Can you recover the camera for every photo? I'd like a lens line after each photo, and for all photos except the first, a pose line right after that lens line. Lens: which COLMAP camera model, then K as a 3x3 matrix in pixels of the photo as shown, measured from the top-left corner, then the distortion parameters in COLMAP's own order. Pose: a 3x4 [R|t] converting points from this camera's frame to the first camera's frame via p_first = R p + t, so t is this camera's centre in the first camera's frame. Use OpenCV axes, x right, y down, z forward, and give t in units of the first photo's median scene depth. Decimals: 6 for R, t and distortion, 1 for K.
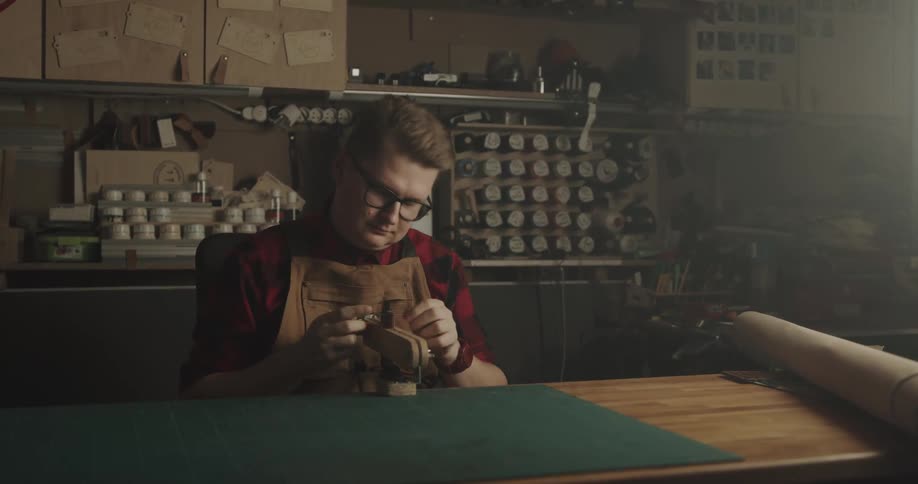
lens RADIAL K [[1084.6, 0, 457.7], [0, 1084.6, 233.5], [0, 0, 1]] dist [0.010816, 0.000000]
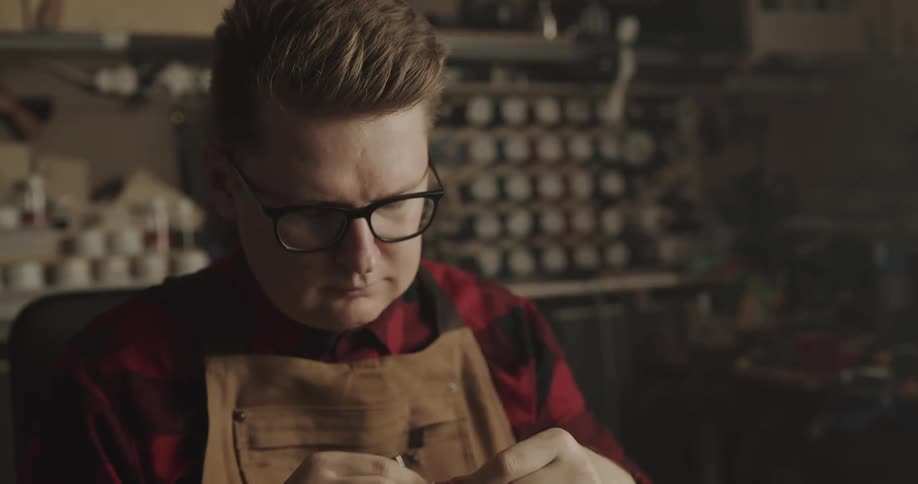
lens RADIAL K [[1084.6, 0, 449.3], [0, 1084.6, 236.9], [0, 0, 1]] dist [0.010816, 0.000000]
pose [[0.993554, -0.051838, 0.100809, -0.059457], [0.050799, 0.998626, 0.012850, -0.016796], [-0.101337, -0.007646, 0.994823, 0.332188]]
